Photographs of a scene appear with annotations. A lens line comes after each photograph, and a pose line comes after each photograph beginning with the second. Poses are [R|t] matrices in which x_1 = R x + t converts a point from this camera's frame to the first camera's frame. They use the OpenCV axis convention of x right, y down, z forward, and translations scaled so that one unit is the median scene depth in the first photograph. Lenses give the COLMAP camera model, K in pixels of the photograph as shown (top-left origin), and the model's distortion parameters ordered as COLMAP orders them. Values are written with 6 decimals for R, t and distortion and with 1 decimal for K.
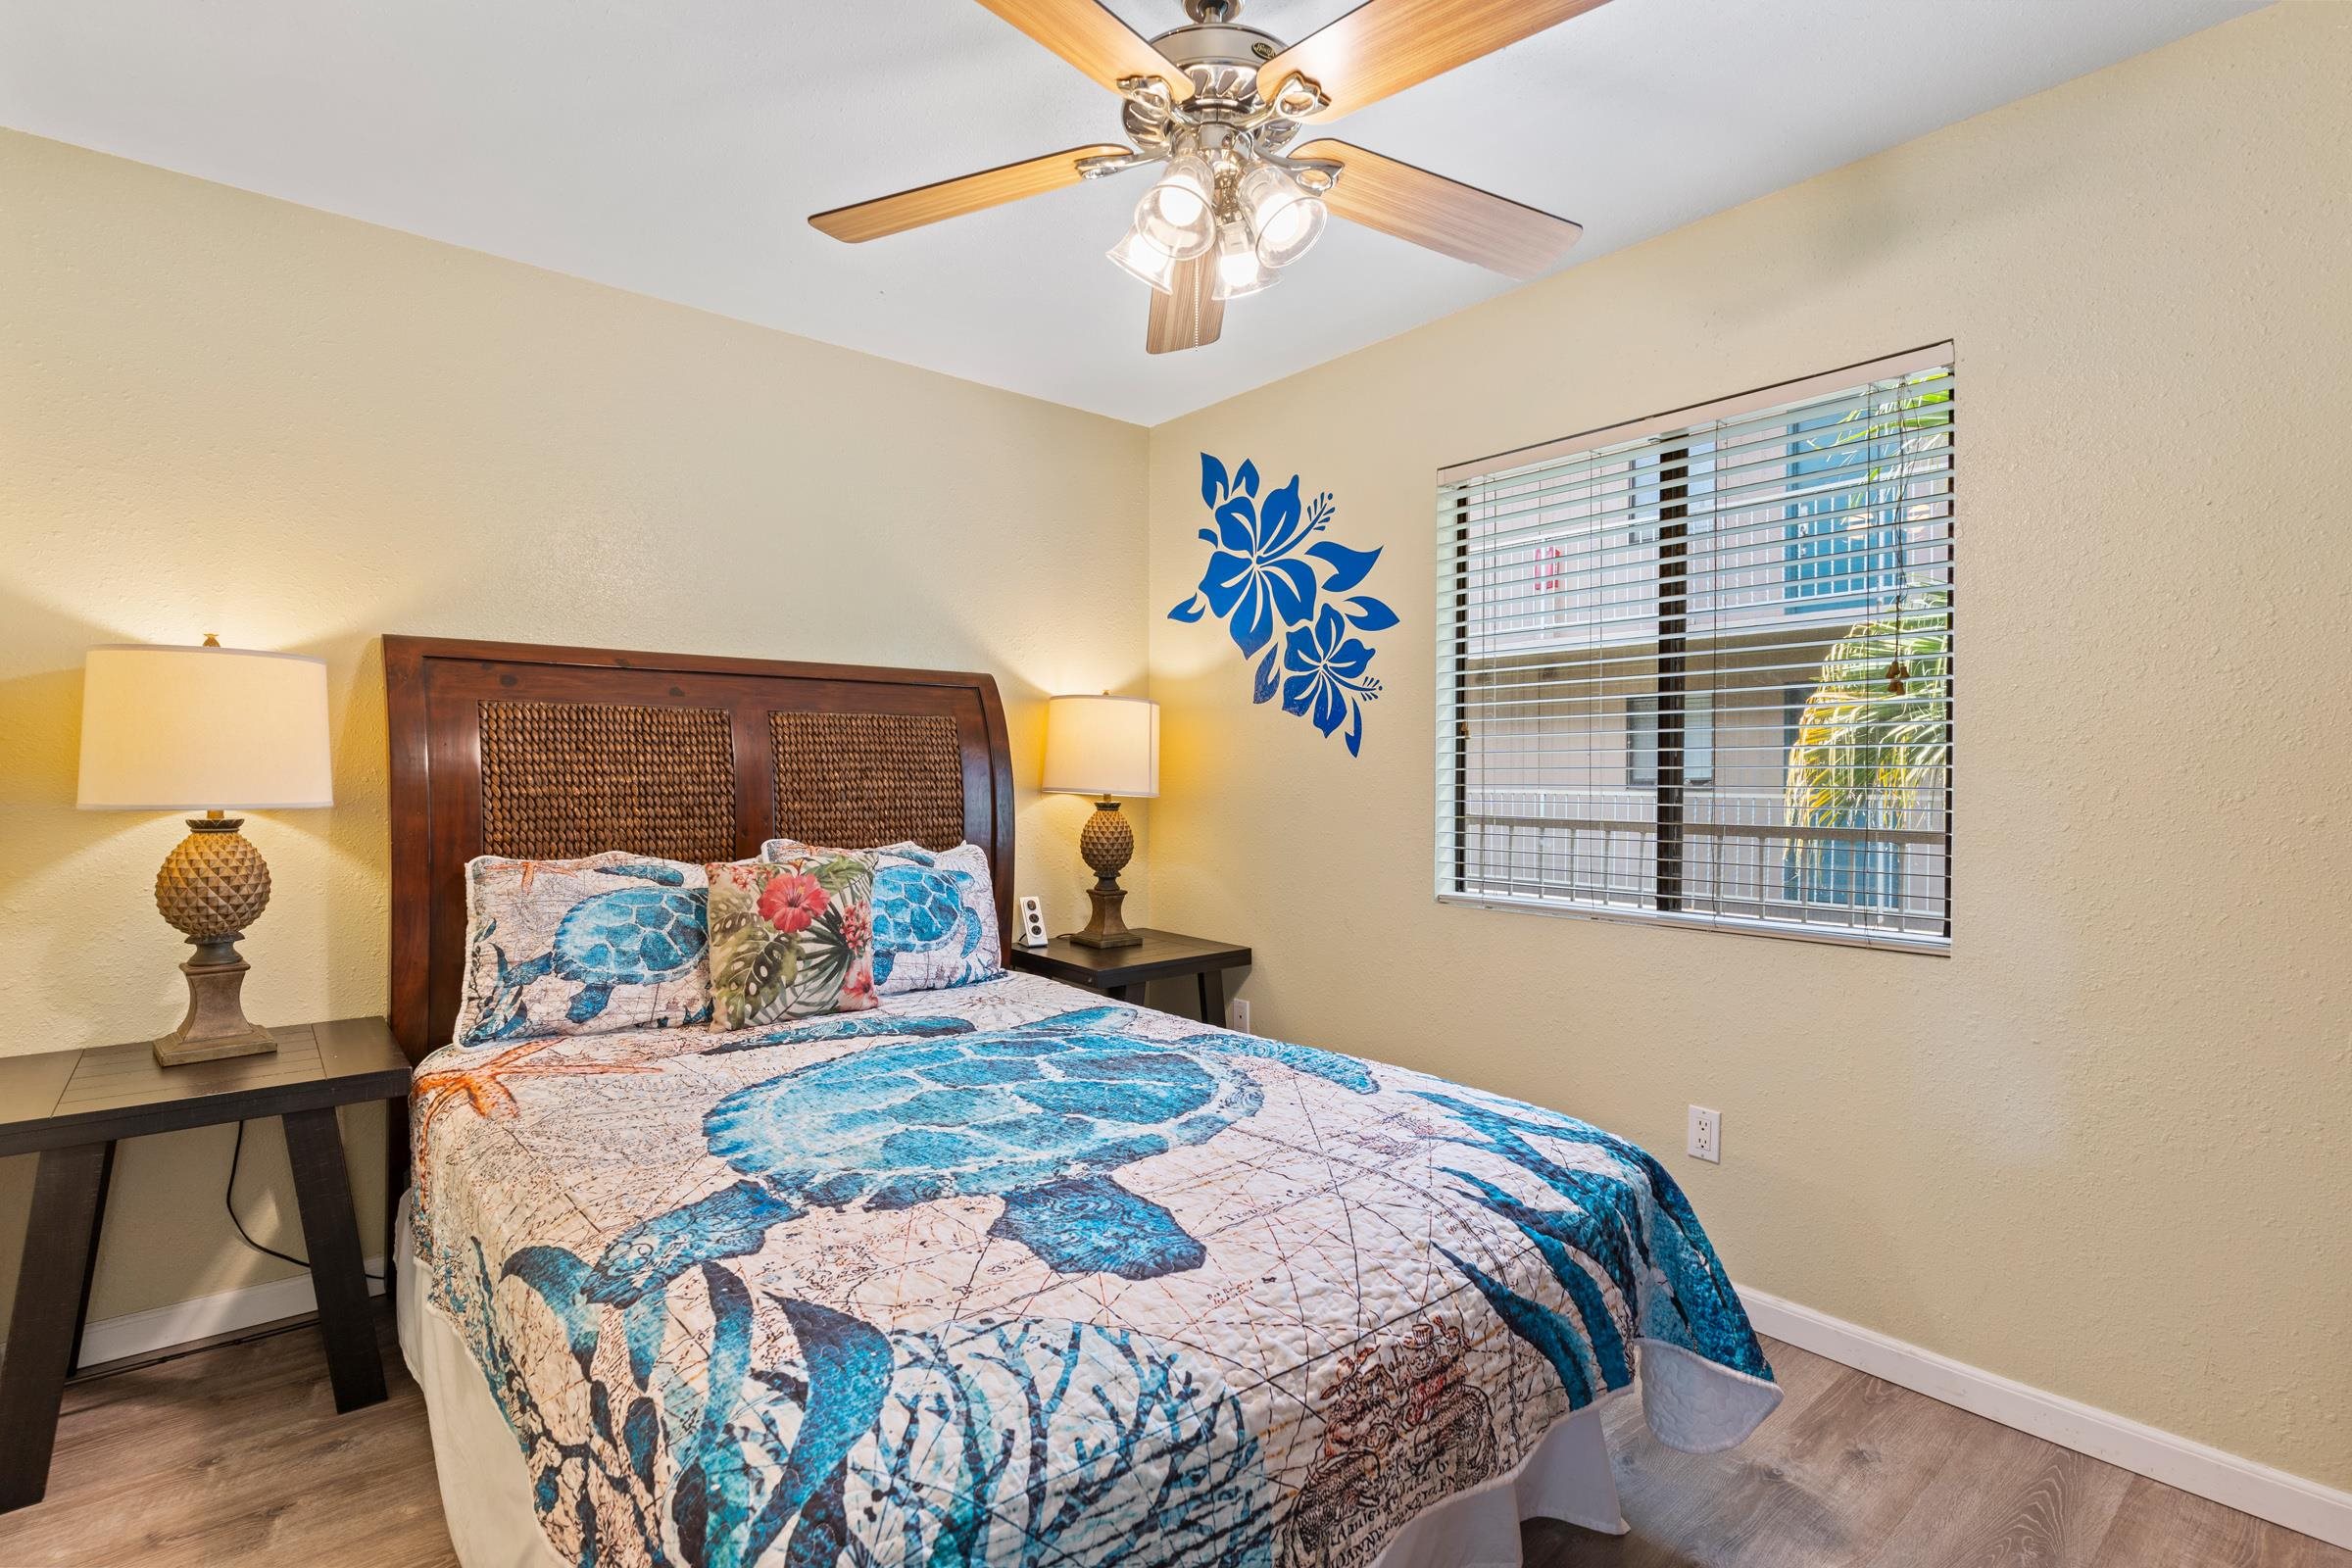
lens RADIAL K [[1121.9, 0, 1171.9], [0, 1121.9, 760.4], [0, 0, 1]] dist [-0.000185, 0.000573]
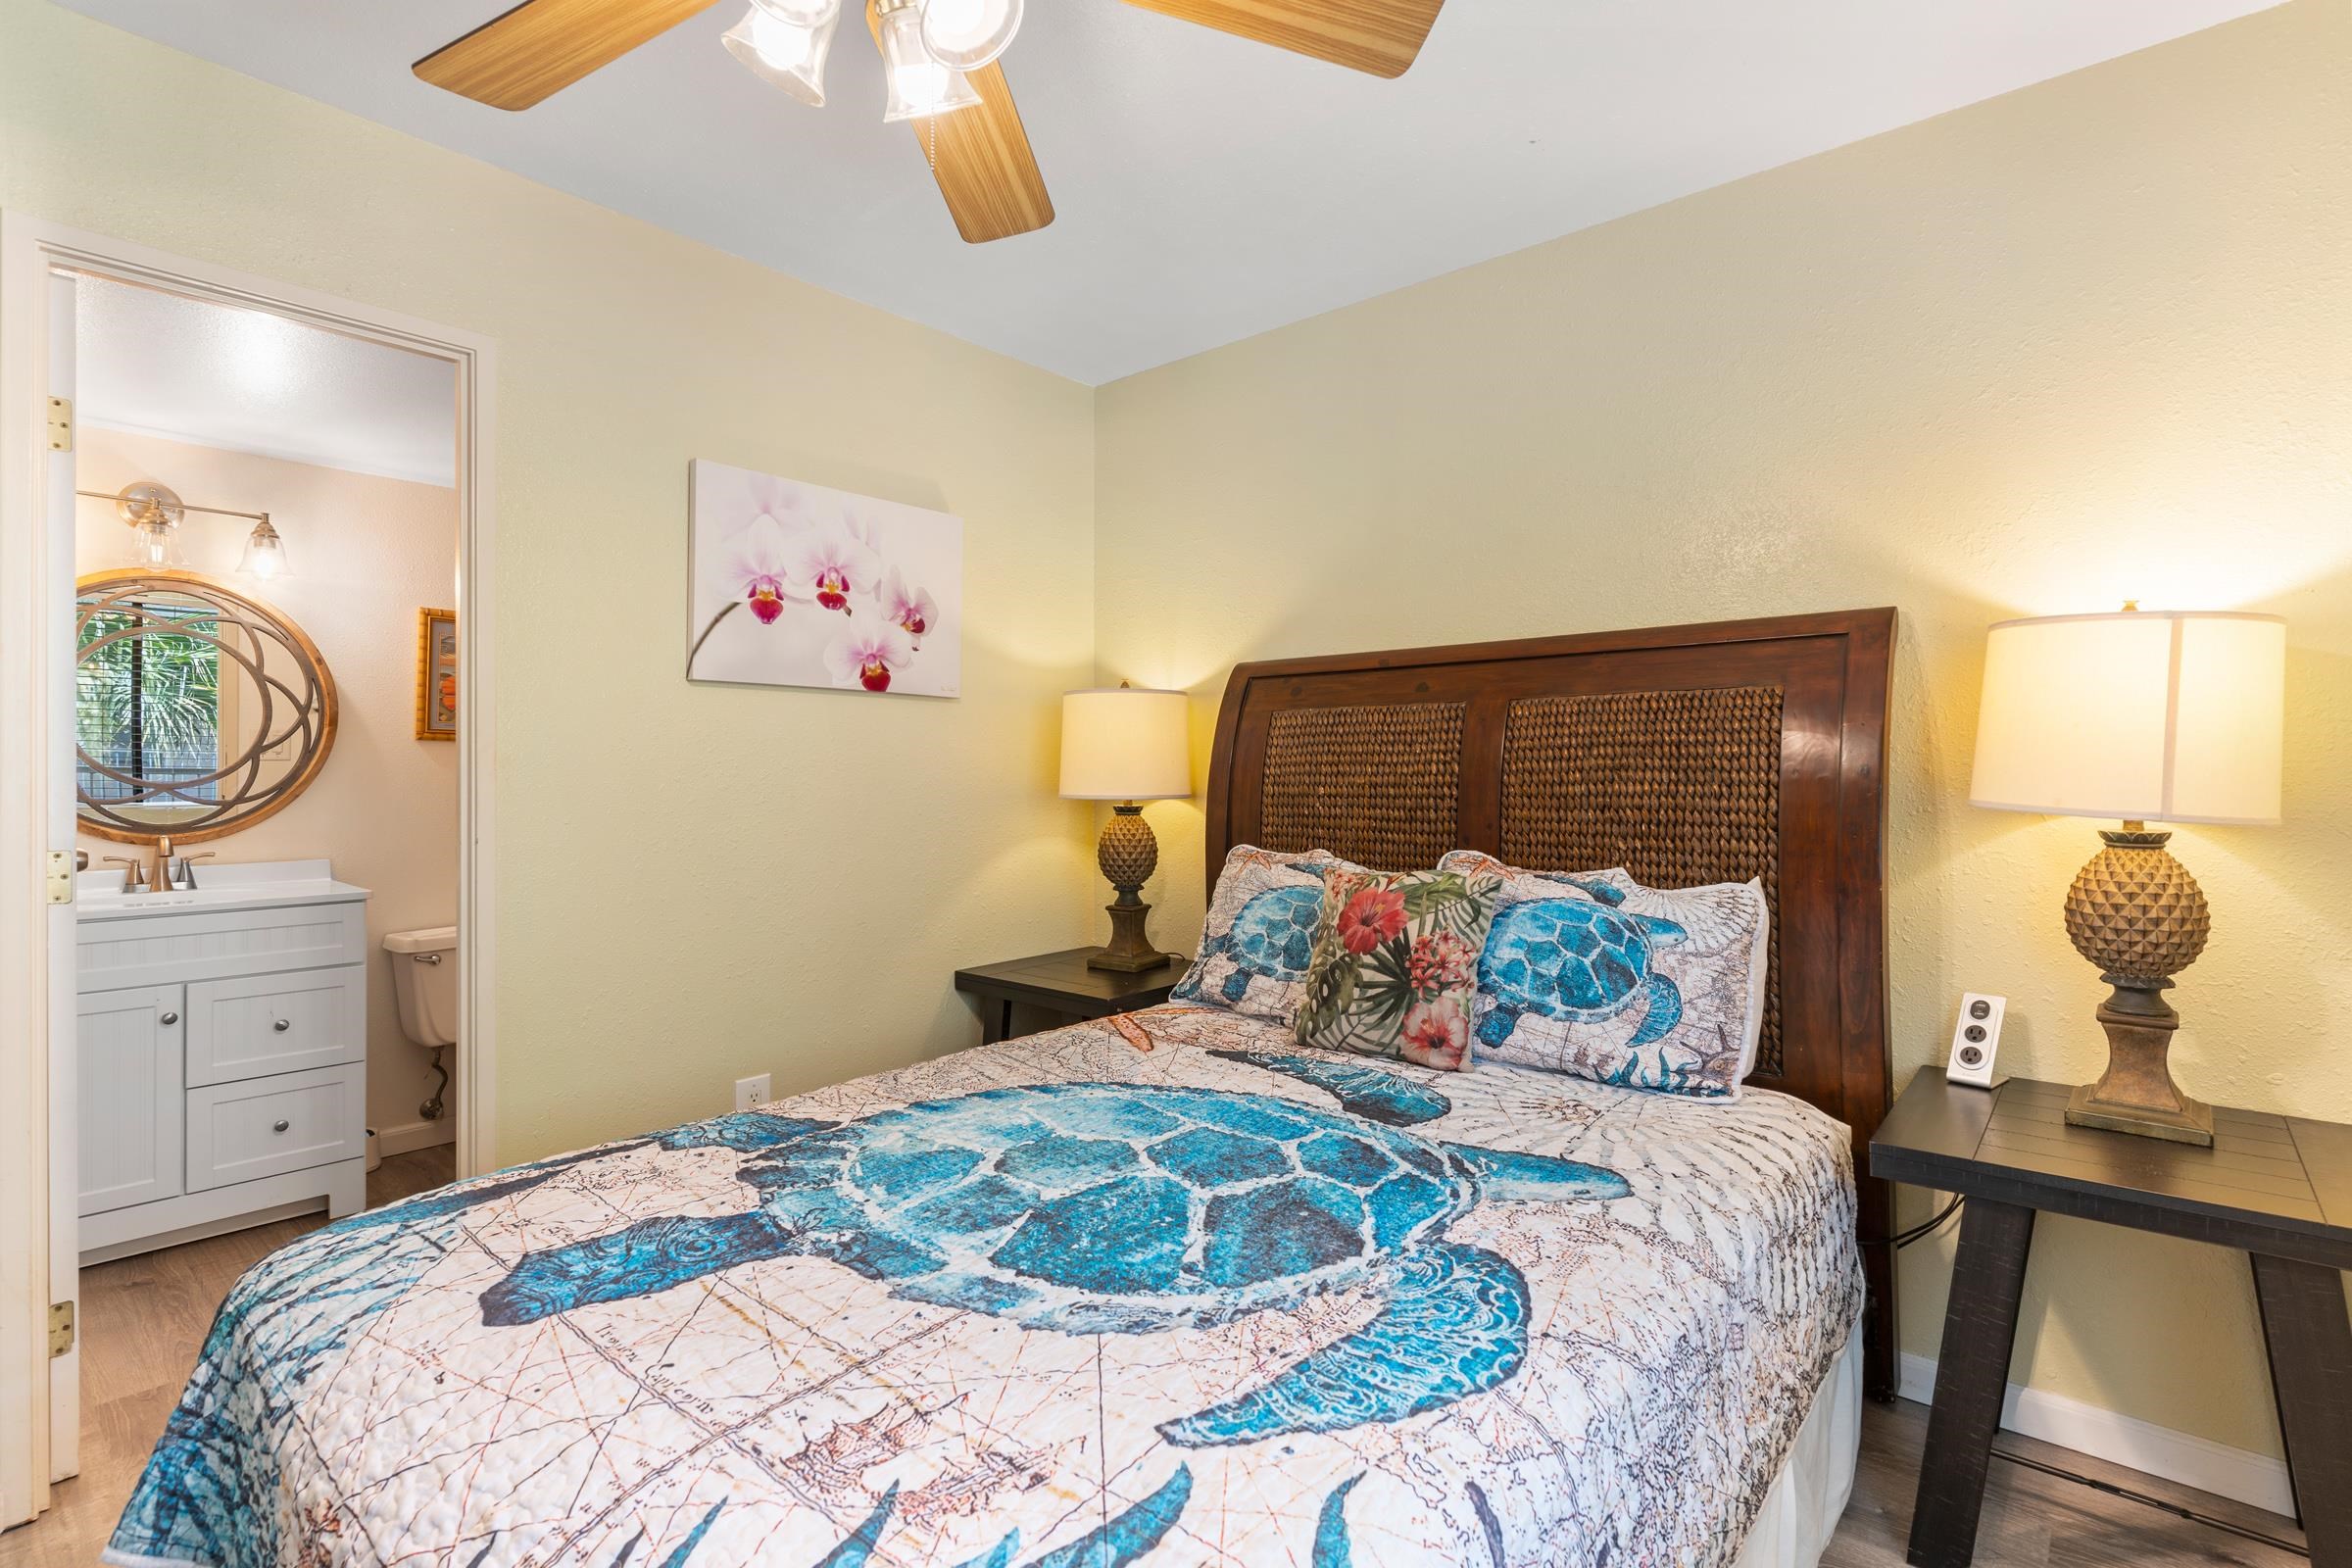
lens RADIAL K [[1153.1, 0, 1244.5], [0, 1153.1, 775.9], [0, 0, 1]] dist [-0.001459, 0.000258]
pose [[0.144905, -0.000860, -0.989445, 0.657950], [0.012622, 0.999920, 0.000979, 0.014276], [0.989365, -0.012630, 0.144904, 0.949961]]
